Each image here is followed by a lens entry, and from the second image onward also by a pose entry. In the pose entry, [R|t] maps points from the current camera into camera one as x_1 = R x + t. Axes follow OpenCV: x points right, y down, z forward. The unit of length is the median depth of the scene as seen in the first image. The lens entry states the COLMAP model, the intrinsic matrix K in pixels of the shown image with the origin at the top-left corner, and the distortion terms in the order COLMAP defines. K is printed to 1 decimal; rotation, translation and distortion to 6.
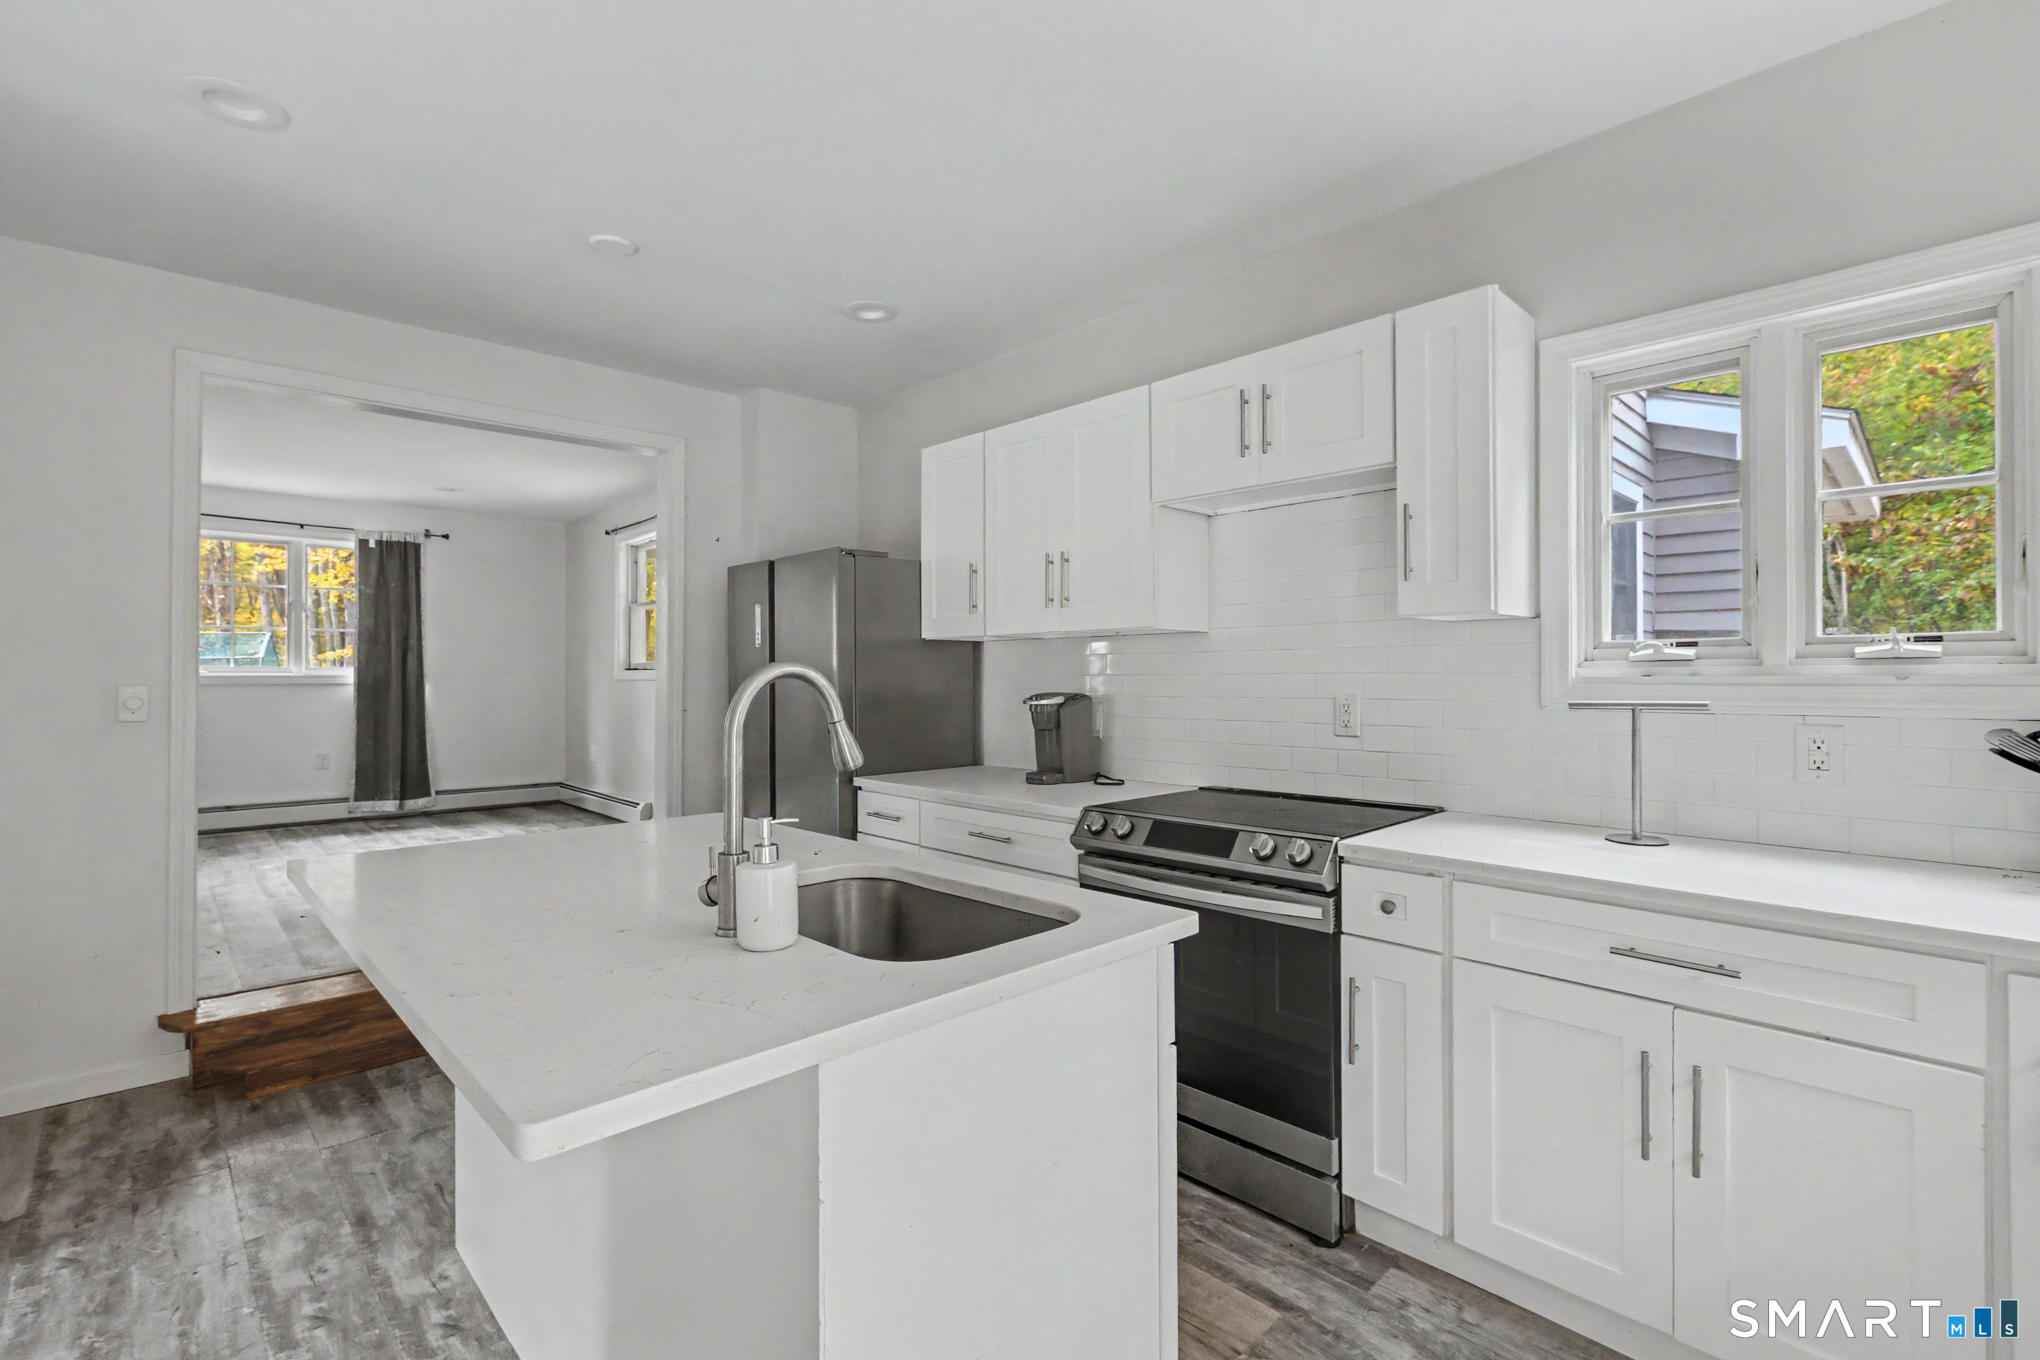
lens RADIAL K [[913.9, 0, 1012.0], [0, 913.9, 666.8], [0, 0, 1]] dist [-0.005091, 0.000629]
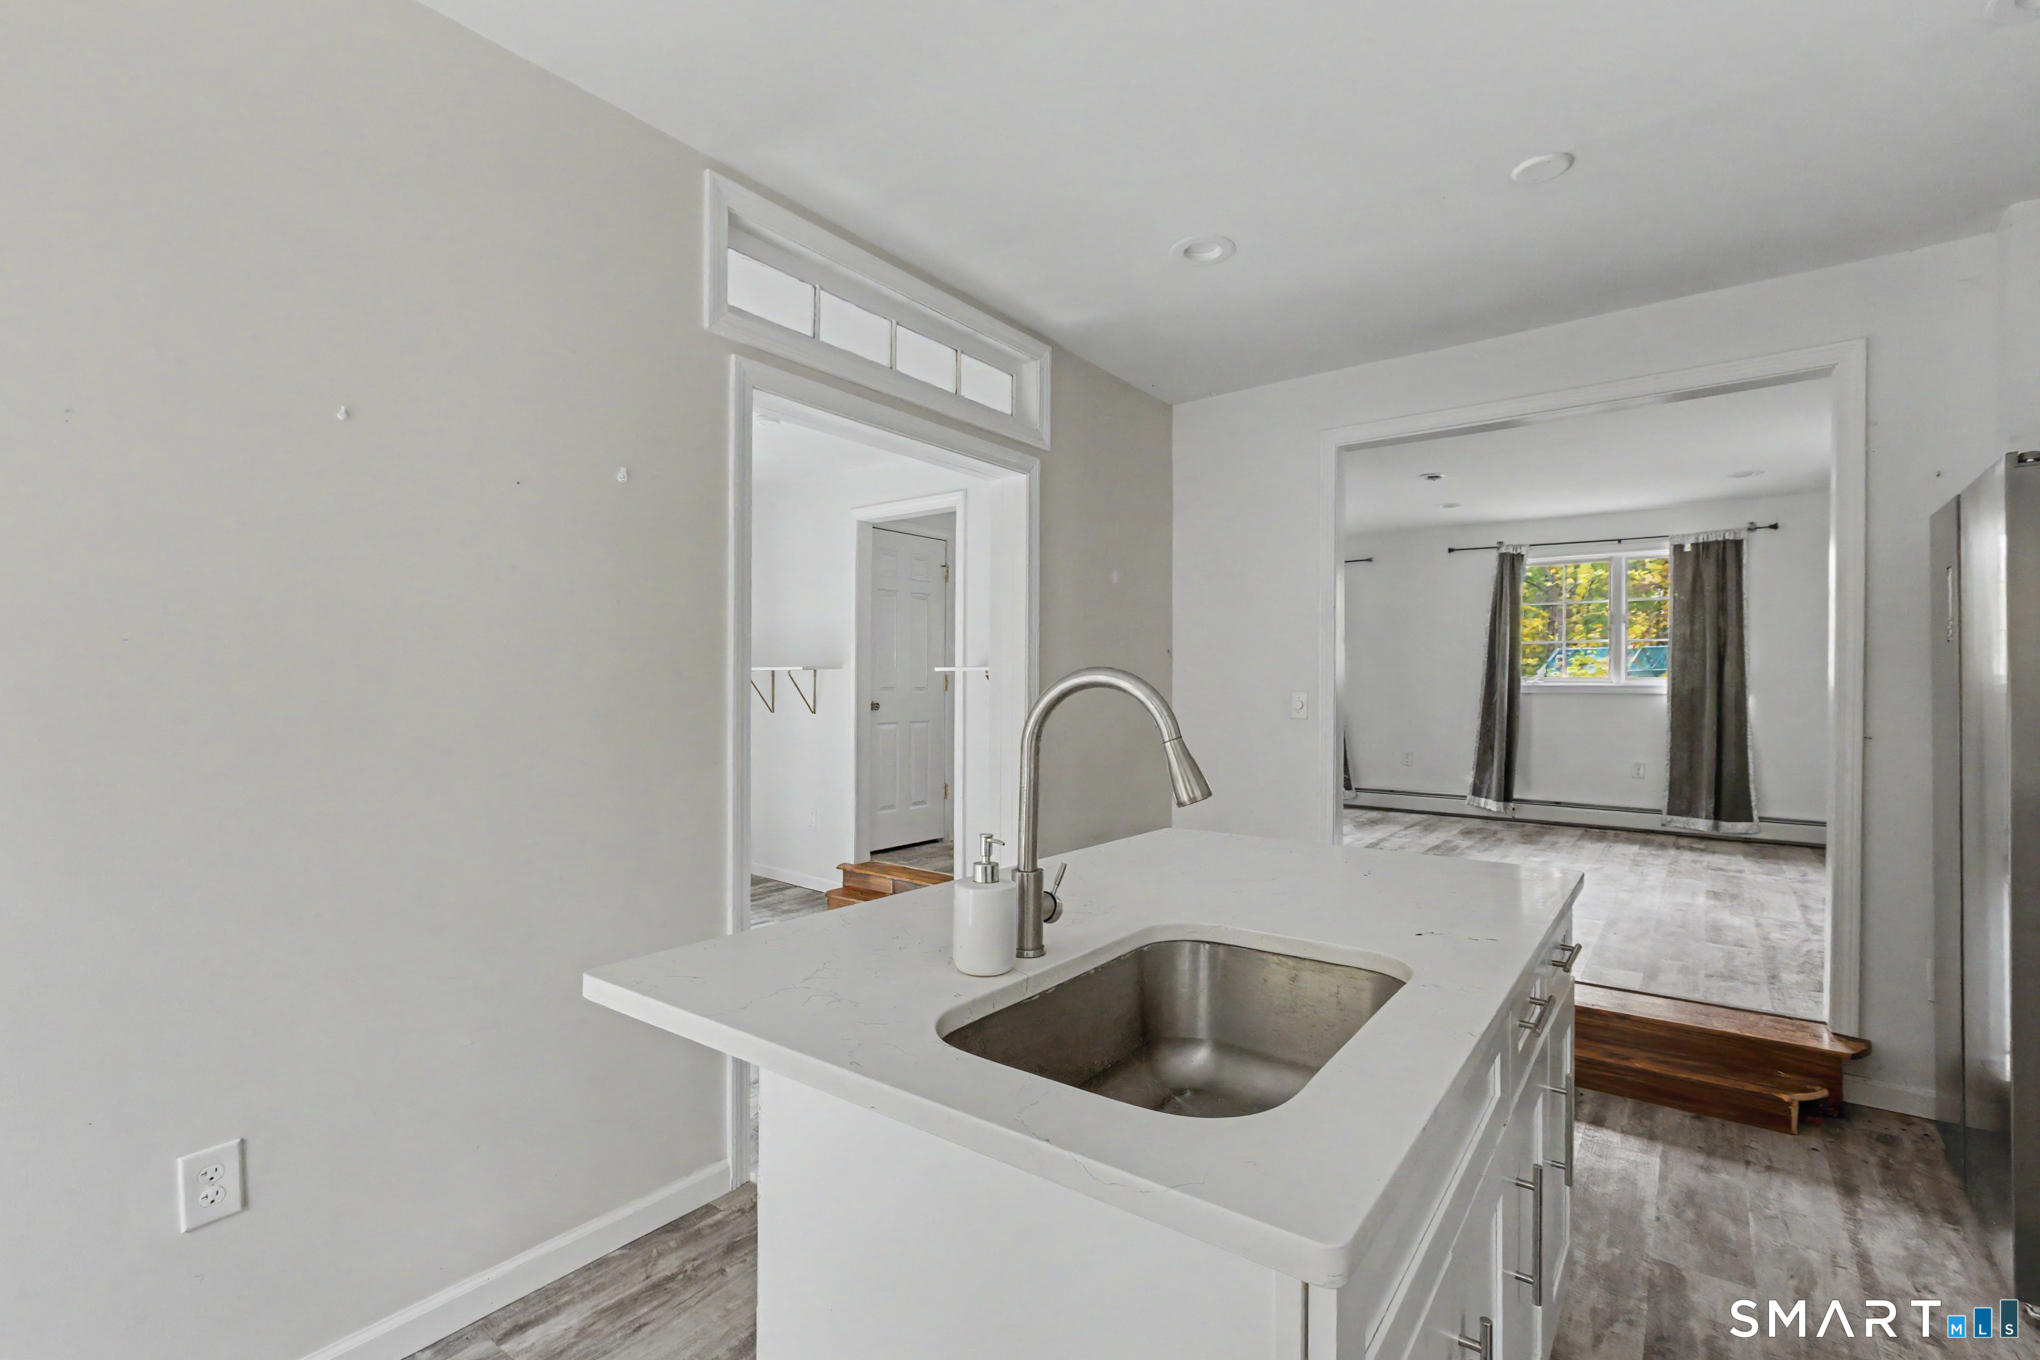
lens RADIAL K [[913.9, 0, 1039.8], [0, 913.9, 679.1], [0, 0, 1]] dist [-0.005091, 0.000629]
pose [[0.143312, -0.001734, -0.989676, 0.145699], [0.001946, 0.999997, -0.001470, 0.002831], [0.989676, -0.001715, 0.143315, 0.191833]]
